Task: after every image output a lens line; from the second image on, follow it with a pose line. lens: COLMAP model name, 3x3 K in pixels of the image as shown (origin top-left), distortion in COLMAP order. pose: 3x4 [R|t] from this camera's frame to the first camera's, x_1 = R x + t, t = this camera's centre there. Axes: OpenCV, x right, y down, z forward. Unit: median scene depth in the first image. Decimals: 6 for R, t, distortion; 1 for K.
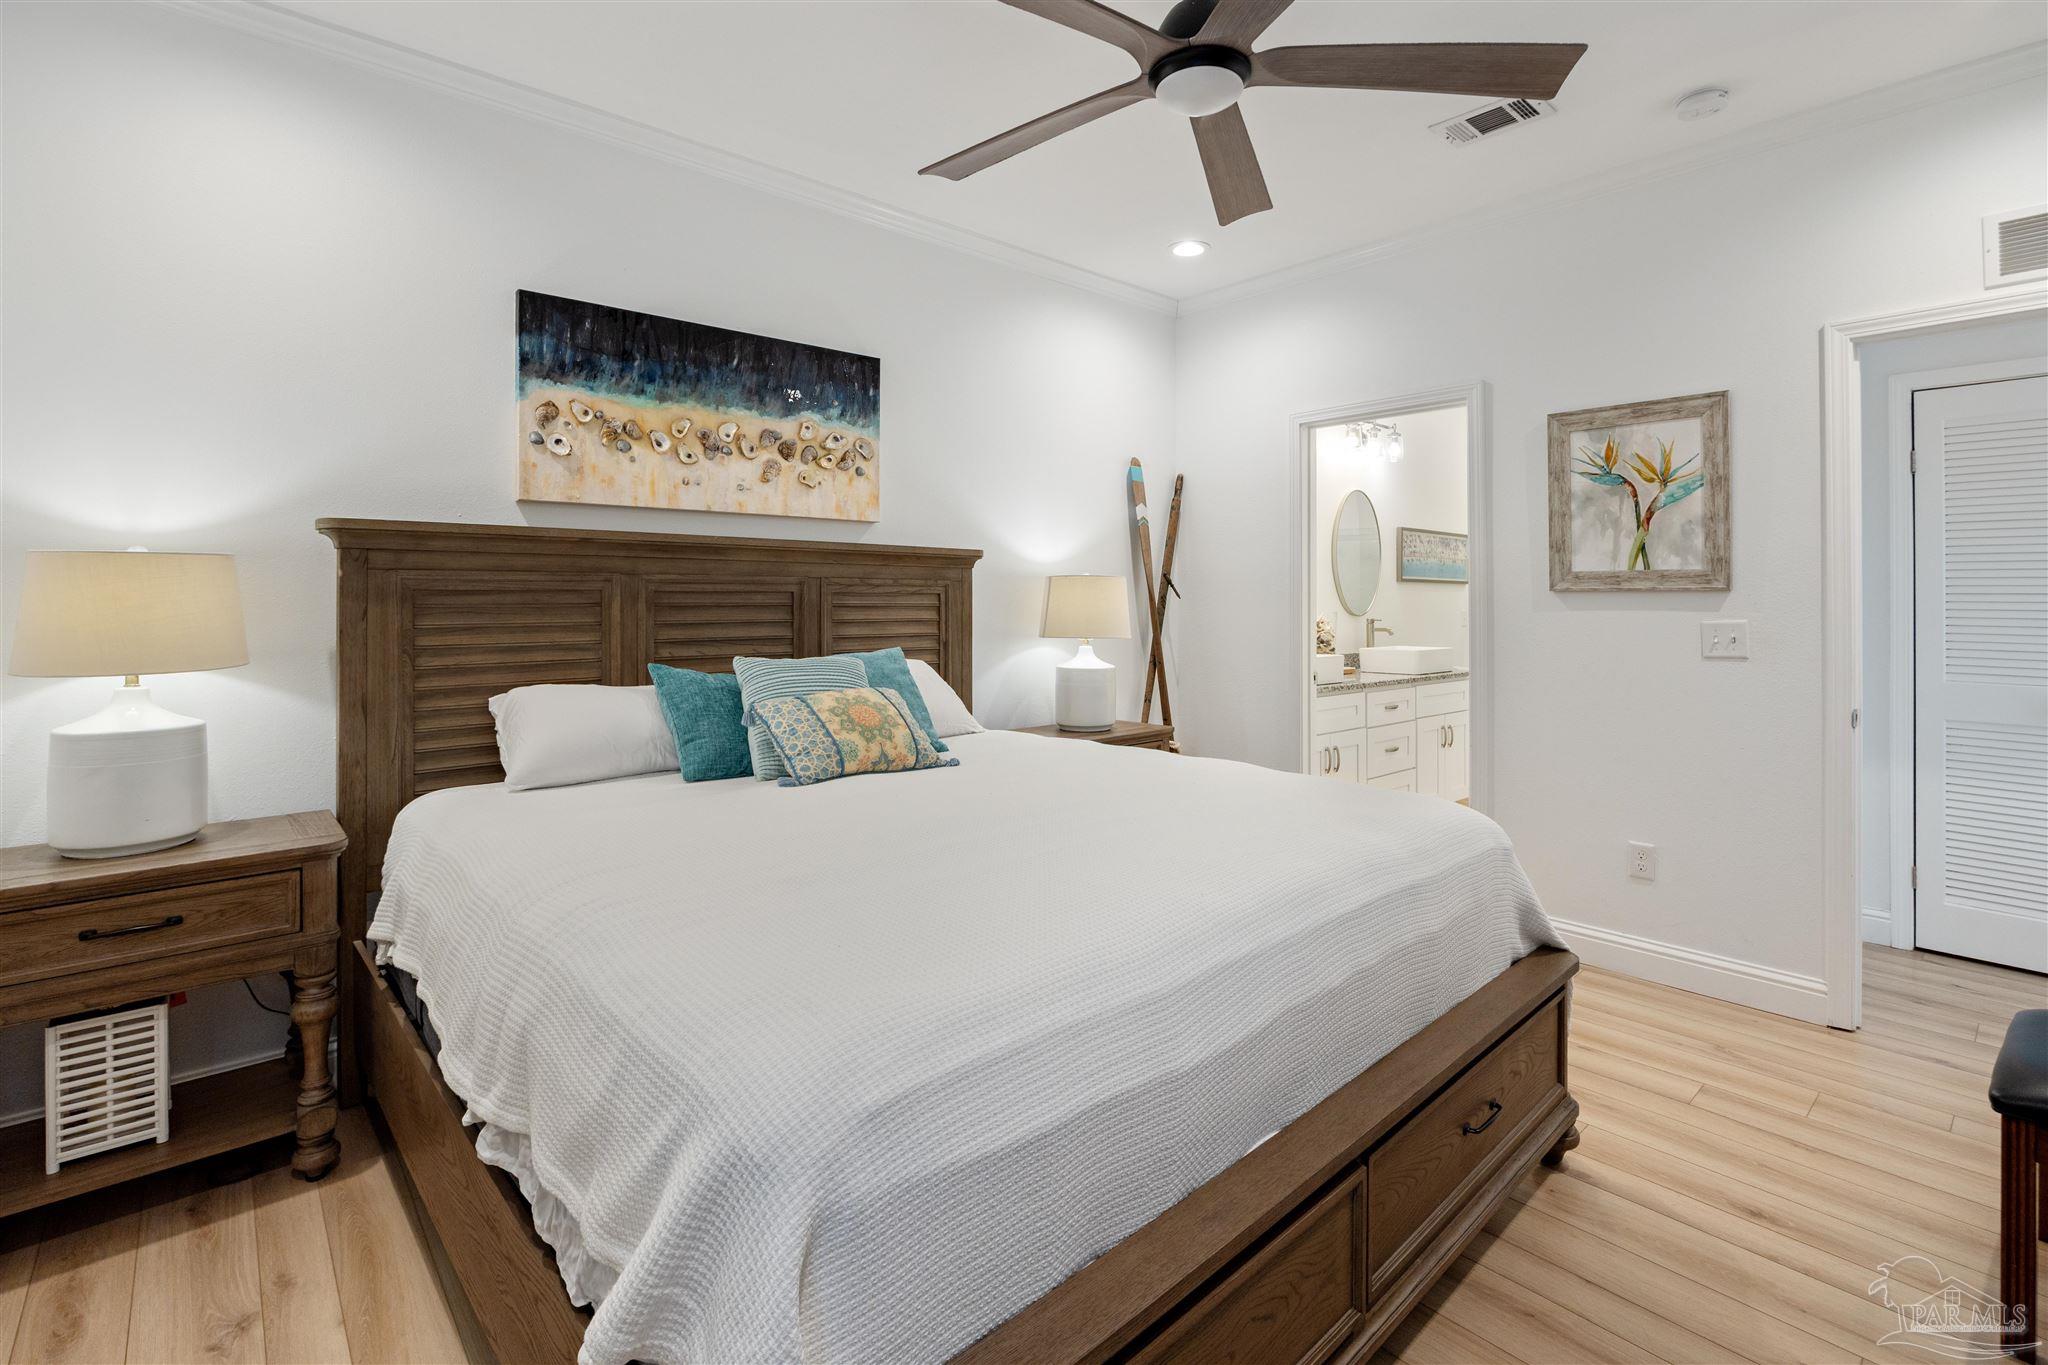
lens RADIAL K [[931.7, 0, 1061.4], [0, 931.7, 585.7], [0, 0, 1]] dist [-0.004848, 0.001608]
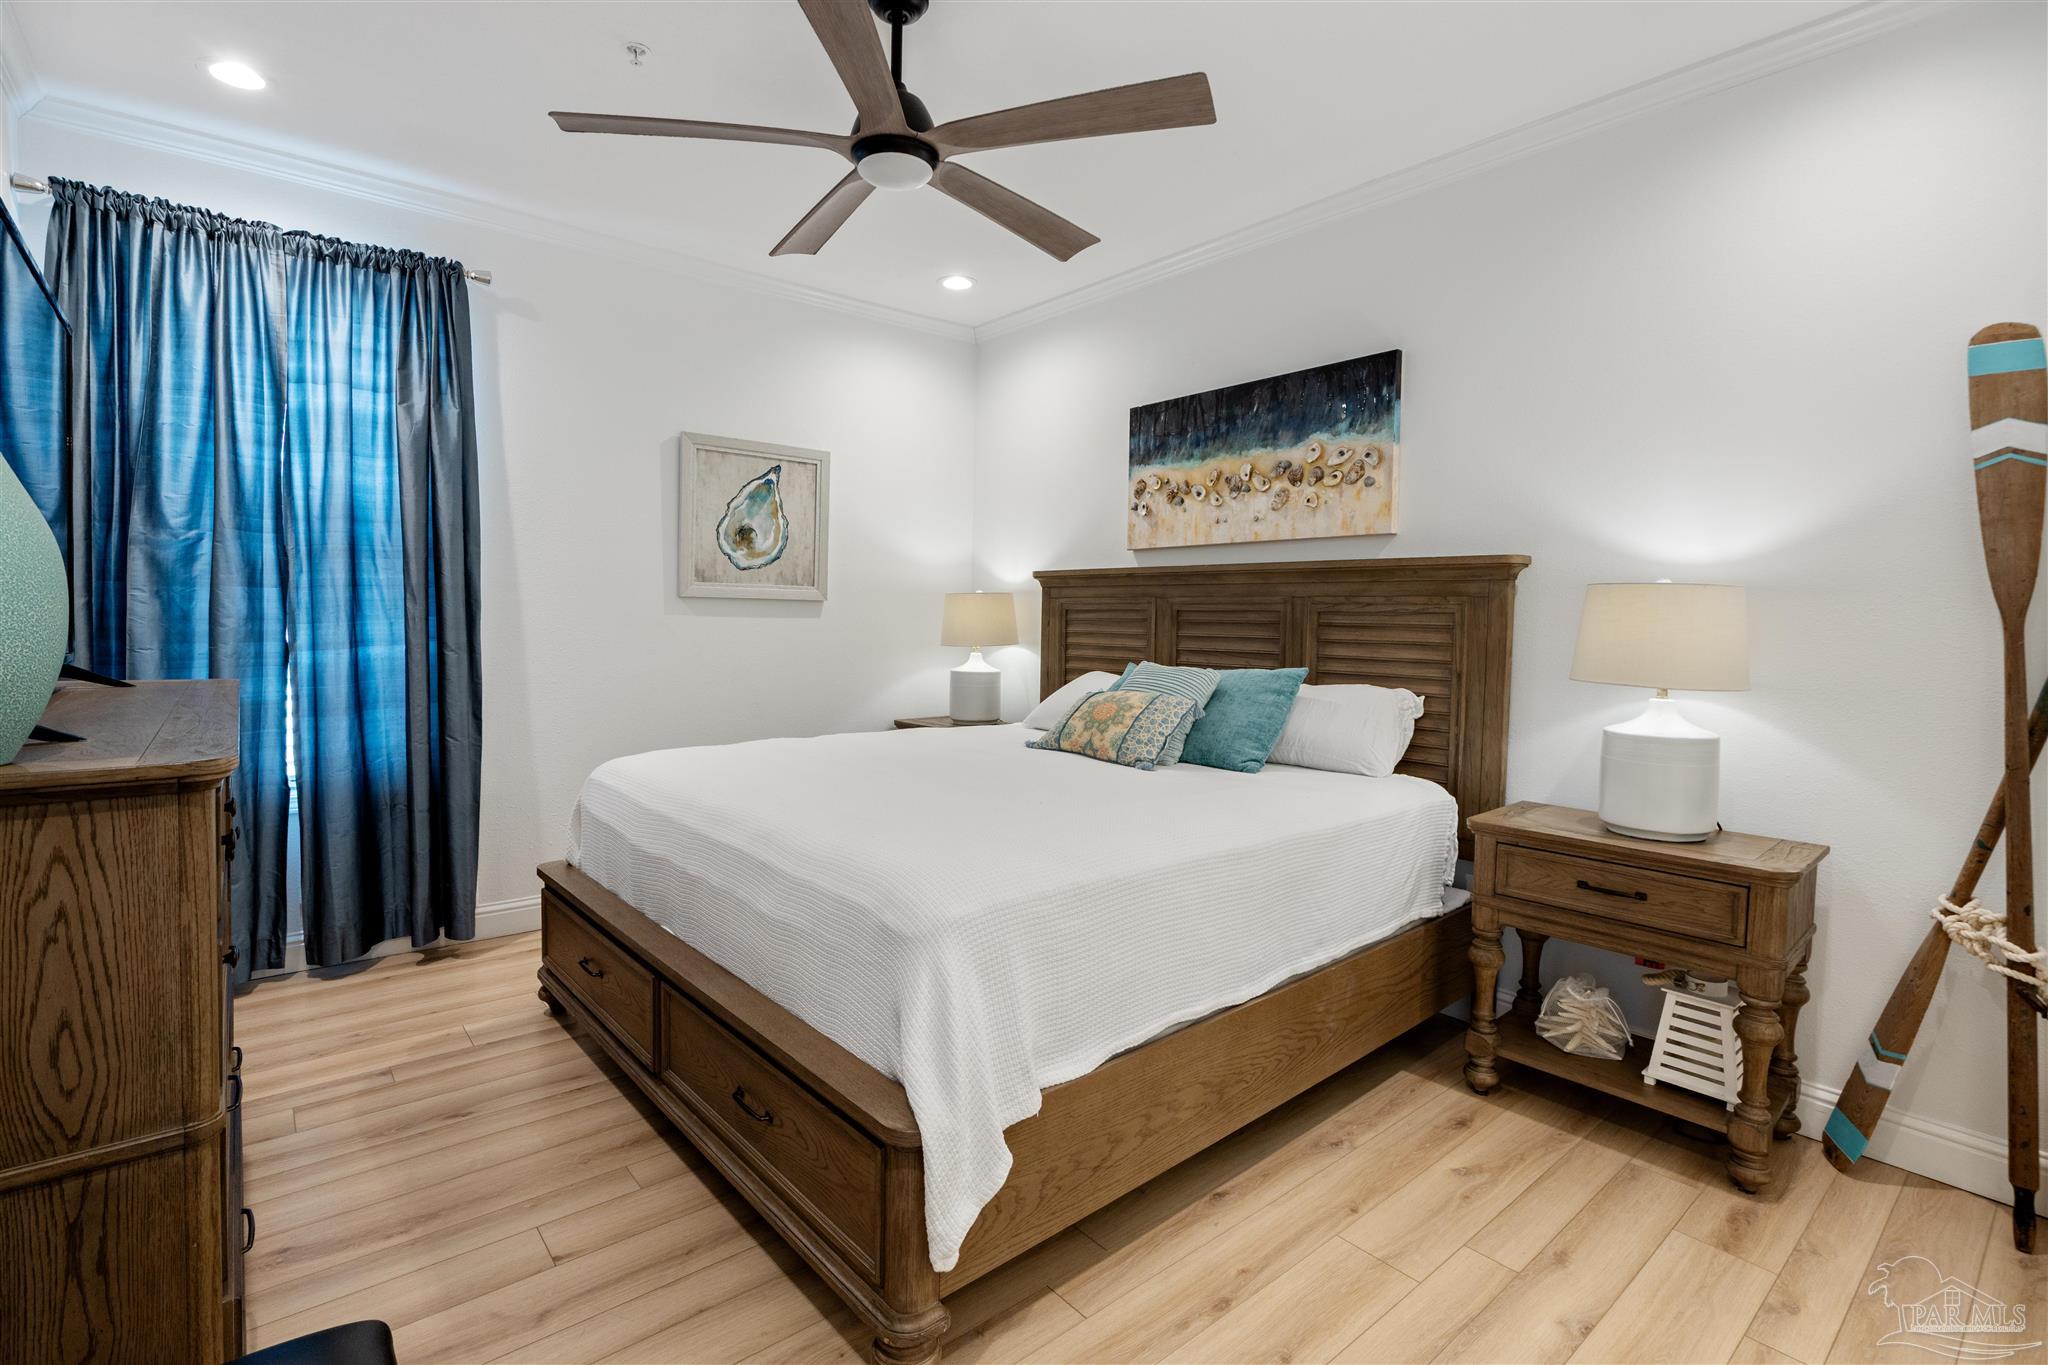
lens RADIAL K [[973.5, 0, 1012.3], [0, 973.5, 649.5], [0, 0, 1]] dist [-0.000346, -0.000083]
pose [[-0.051269, 0.035046, -0.998070, 0.884707], [0.001909, 0.999386, 0.034994, 0.011790], [0.998683, -0.000111, -0.051304, 0.787620]]
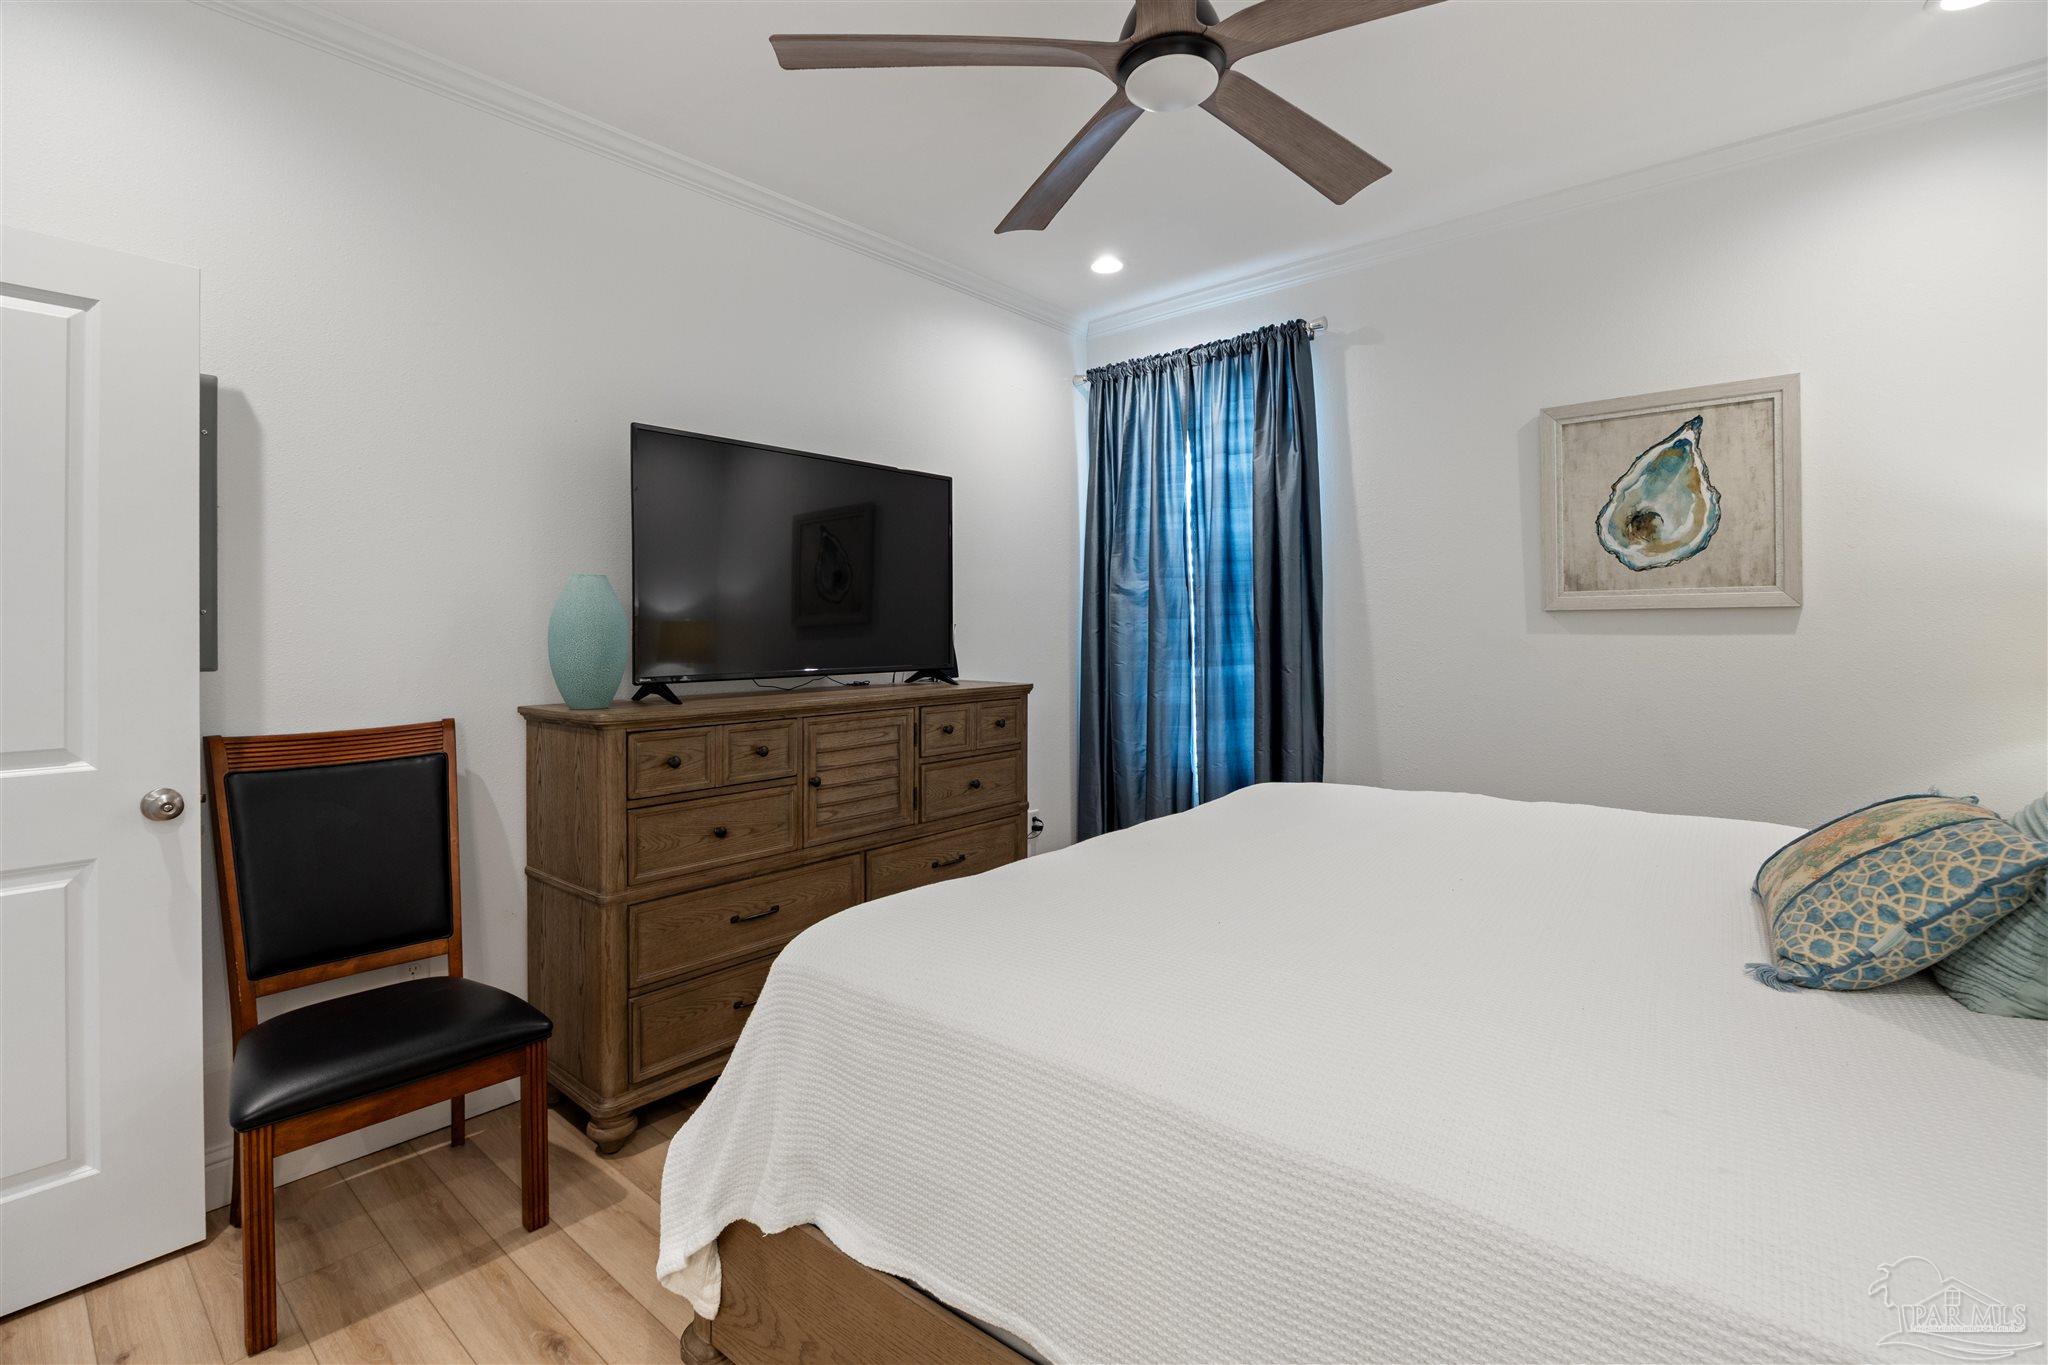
lens RADIAL K [[931.7, 0, 984.0], [0, 931.7, 614.6], [0, 0, 1]] dist [-0.004848, 0.001608]
pose [[-0.994880, 0.008409, -0.100708, 0.283401], [0.011879, 0.999354, -0.033908, 0.017680], [0.100358, -0.034930, -0.994338, 1.247428]]
